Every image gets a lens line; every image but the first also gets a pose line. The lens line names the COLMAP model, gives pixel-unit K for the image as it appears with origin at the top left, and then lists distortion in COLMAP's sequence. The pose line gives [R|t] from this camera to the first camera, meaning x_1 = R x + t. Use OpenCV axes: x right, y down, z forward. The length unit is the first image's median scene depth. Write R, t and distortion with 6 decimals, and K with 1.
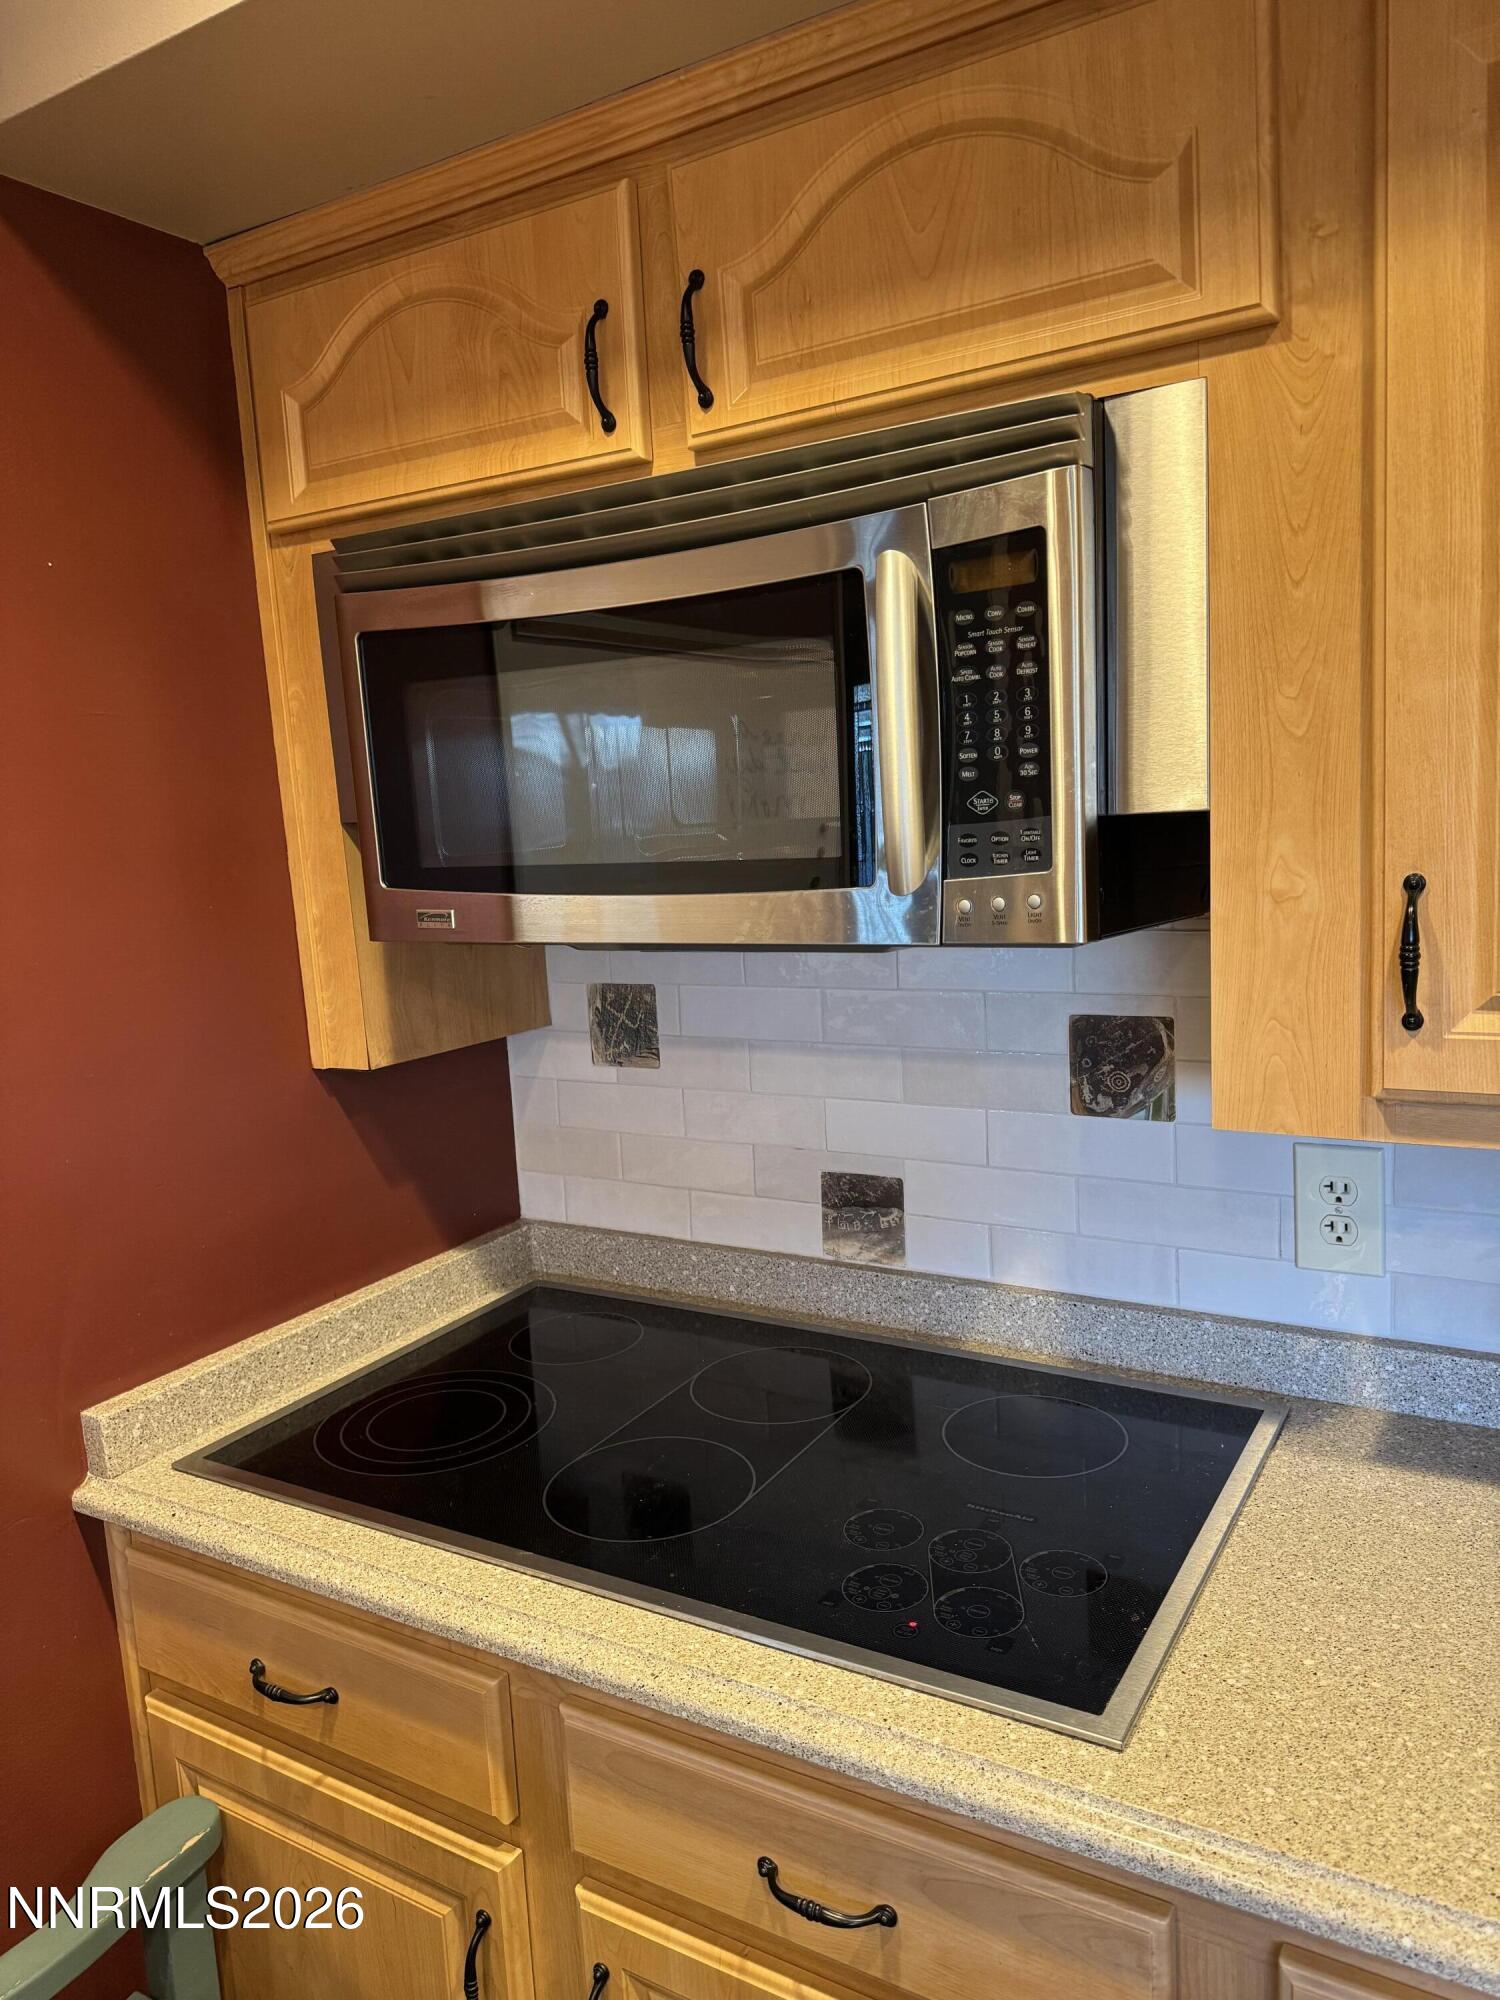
lens RADIAL K [[1408.0, 0, 748.8], [0, 1408.0, 990.7], [0, 0, 1]] dist [0.043283, -0.044053]
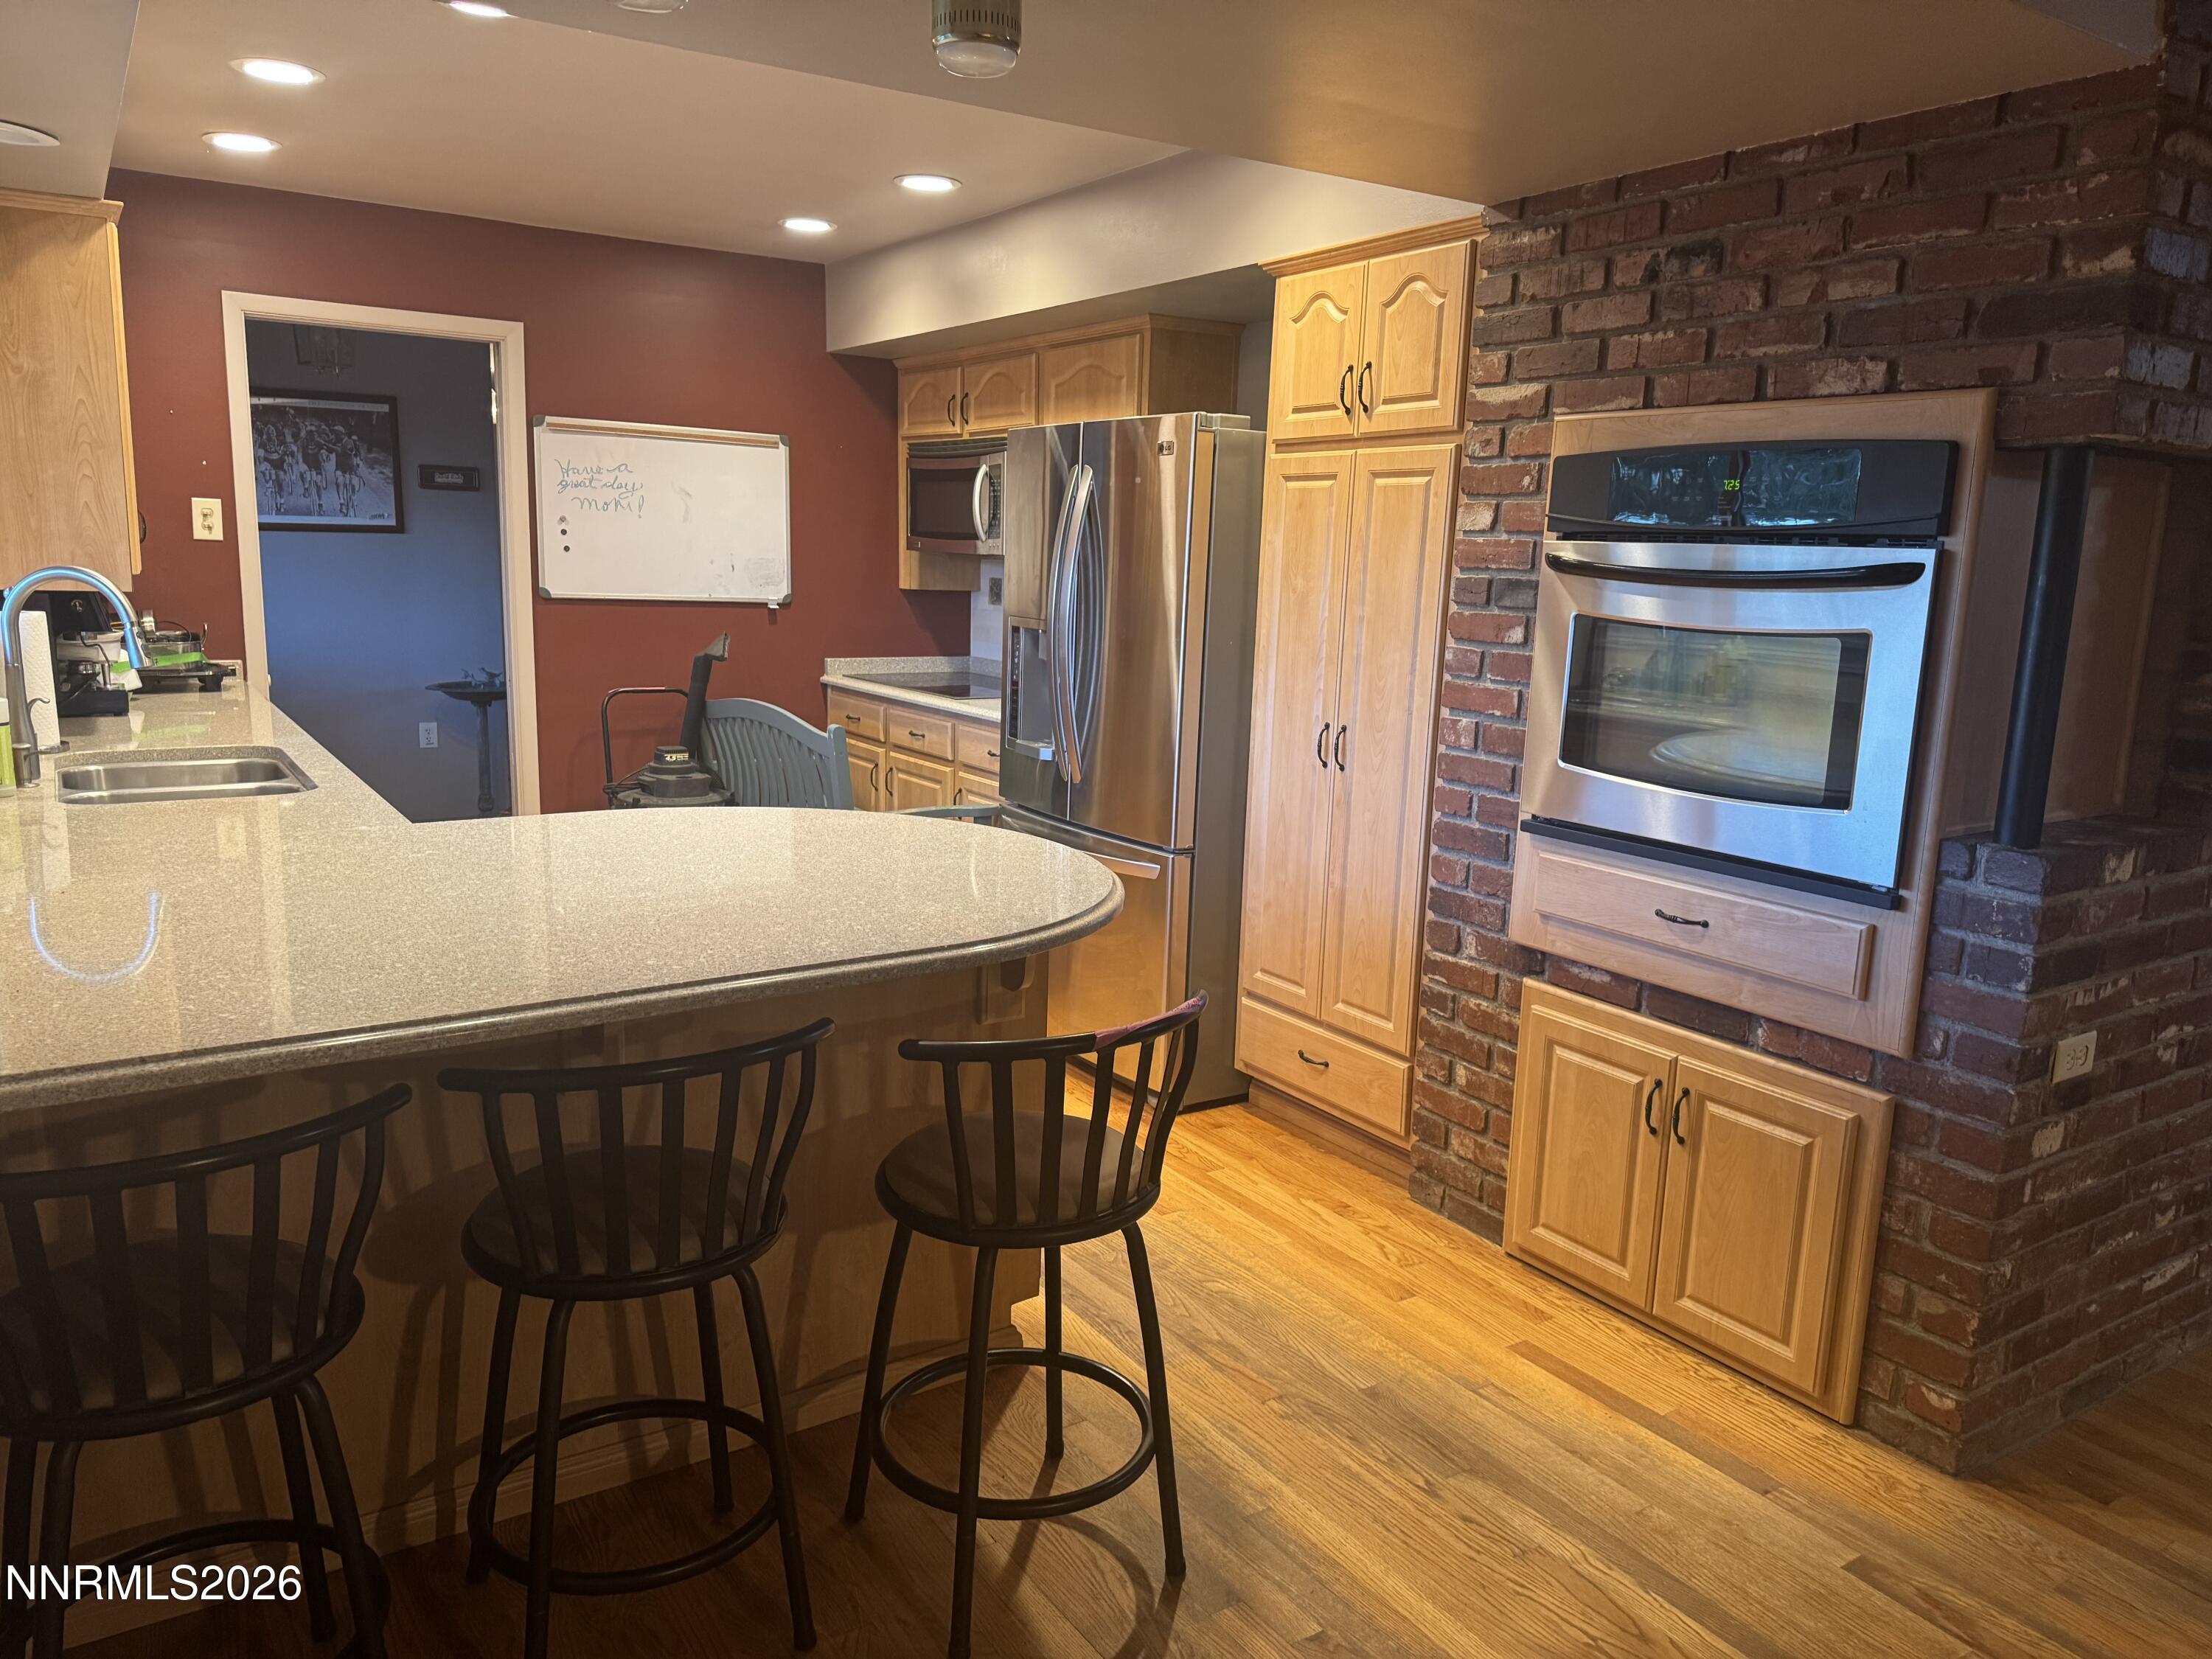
lens RADIAL K [[1557.3, 0, 1104.2], [0, 1557.3, 831.9], [0, 0, 1]] dist [0.043283, -0.044053]
pose [[0.891815, 0.159372, -0.423399, 2.026953], [-0.129553, 0.986667, 0.098511, 0.216226], [0.433454, -0.033001, 0.900571, -2.466868]]
